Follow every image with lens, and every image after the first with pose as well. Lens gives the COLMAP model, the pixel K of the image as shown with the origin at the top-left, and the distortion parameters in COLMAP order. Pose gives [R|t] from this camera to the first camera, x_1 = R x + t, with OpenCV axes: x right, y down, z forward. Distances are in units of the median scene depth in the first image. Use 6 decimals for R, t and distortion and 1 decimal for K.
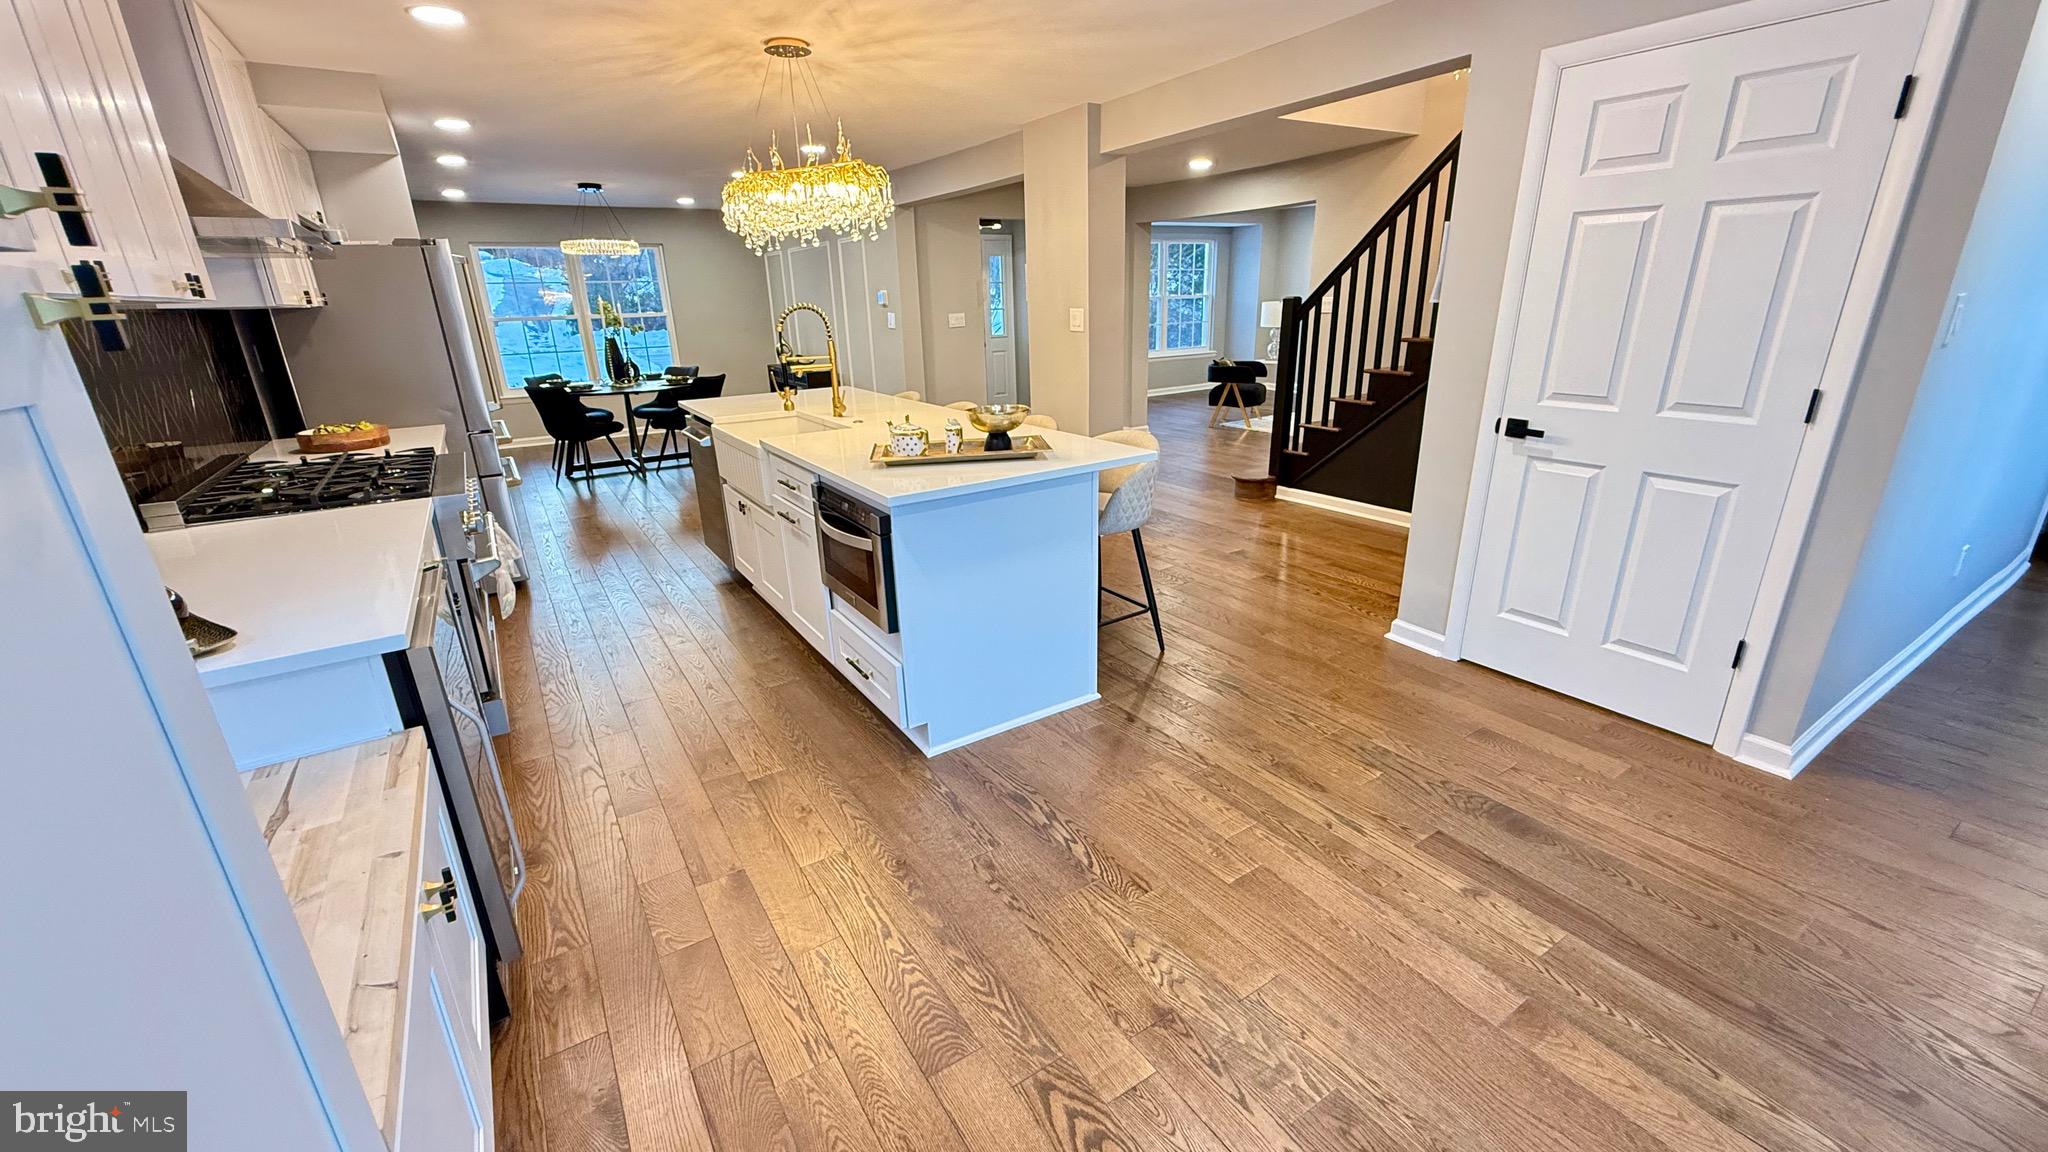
lens RADIAL K [[807.7, 0, 1032.7], [0, 807.7, 571.0], [0, 0, 1]] dist [0.001210, 0.000084]
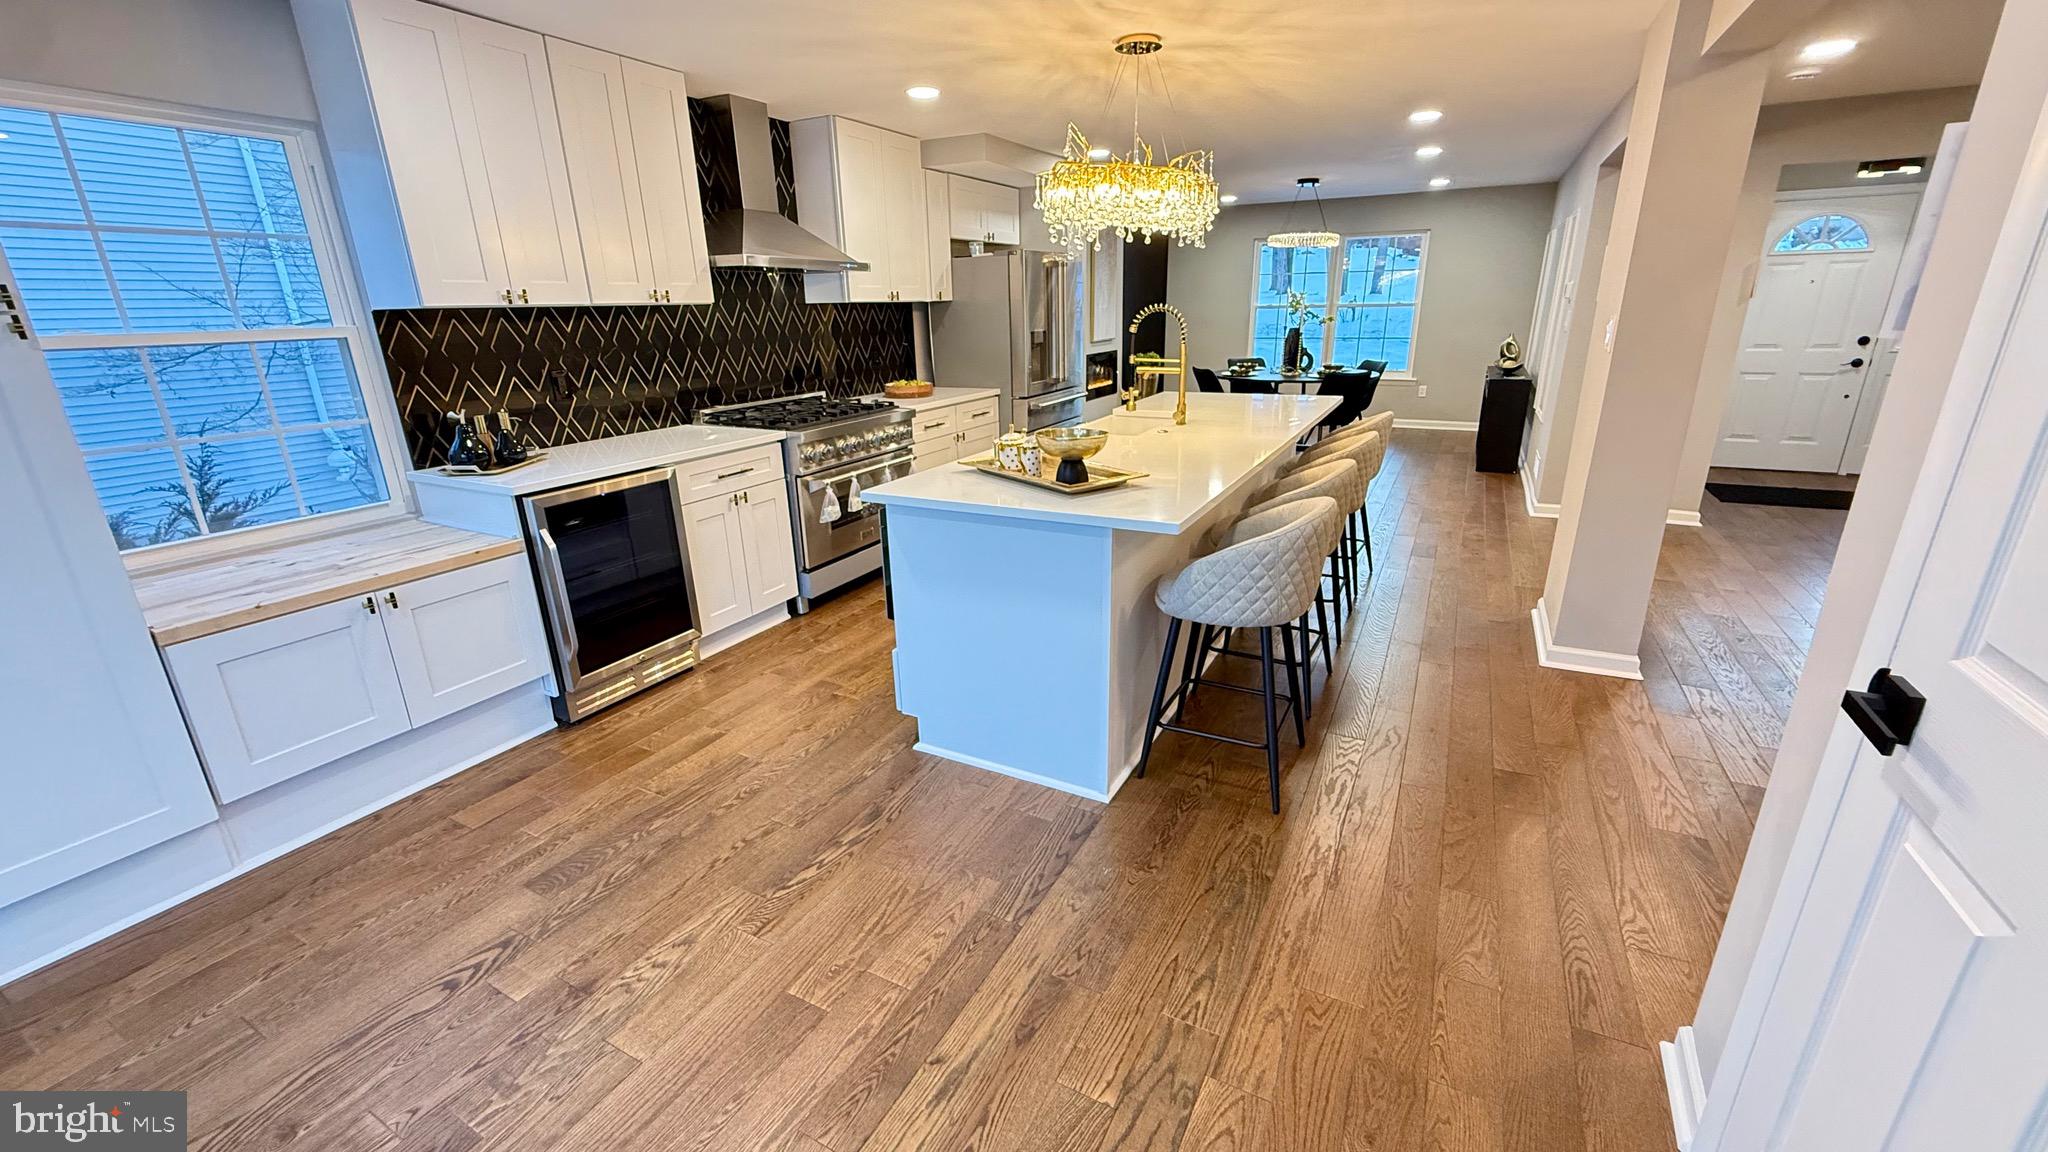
lens RADIAL K [[807.7, 0, 1025.6], [0, 807.7, 584.2], [0, 0, 1]] dist [0.001210, 0.000084]
pose [[0.483576, 0.308510, -0.819131, 0.723843], [-0.278952, 0.941349, 0.189861, -0.207116], [0.829663, 0.136686, 0.541273, 0.513639]]
